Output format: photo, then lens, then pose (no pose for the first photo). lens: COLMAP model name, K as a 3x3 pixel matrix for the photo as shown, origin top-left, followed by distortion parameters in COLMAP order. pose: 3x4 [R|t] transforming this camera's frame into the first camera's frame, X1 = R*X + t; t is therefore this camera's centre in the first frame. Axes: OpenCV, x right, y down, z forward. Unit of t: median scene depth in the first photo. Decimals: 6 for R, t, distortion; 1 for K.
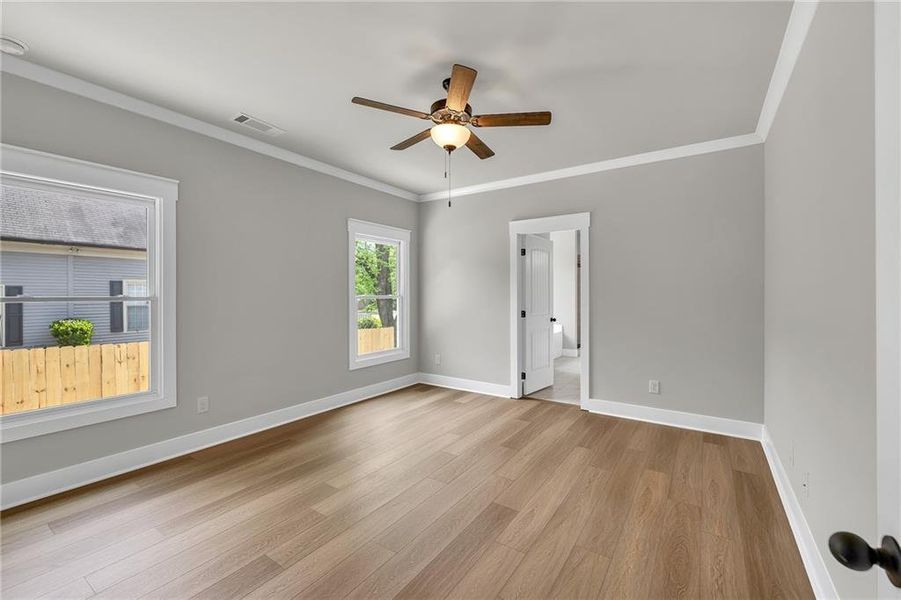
lens RADIAL K [[375.1, 0, 448.2], [0, 375.1, 295.8], [0, 0, 1]] dist [-0.000001, 0.000008]
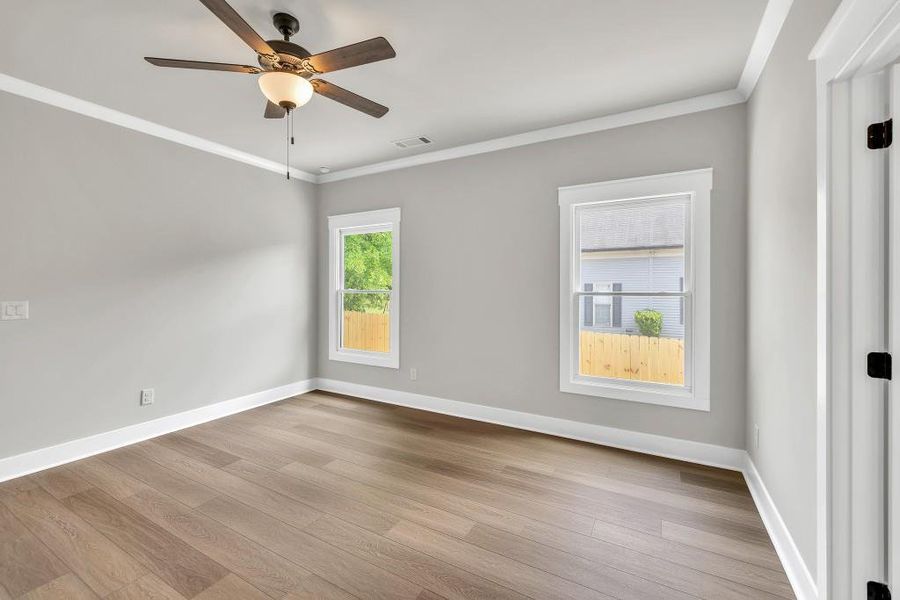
lens RADIAL K [[379.1, 0, 446.7], [0, 379.1, 290.4], [0, 0, 1]] dist [0.002619, 0.000201]
pose [[0.083538, 0.004560, -0.996494, 0.469455], [-0.007074, 0.999967, 0.003982, -0.003742], [0.996479, 0.006717, 0.083567, 0.711629]]
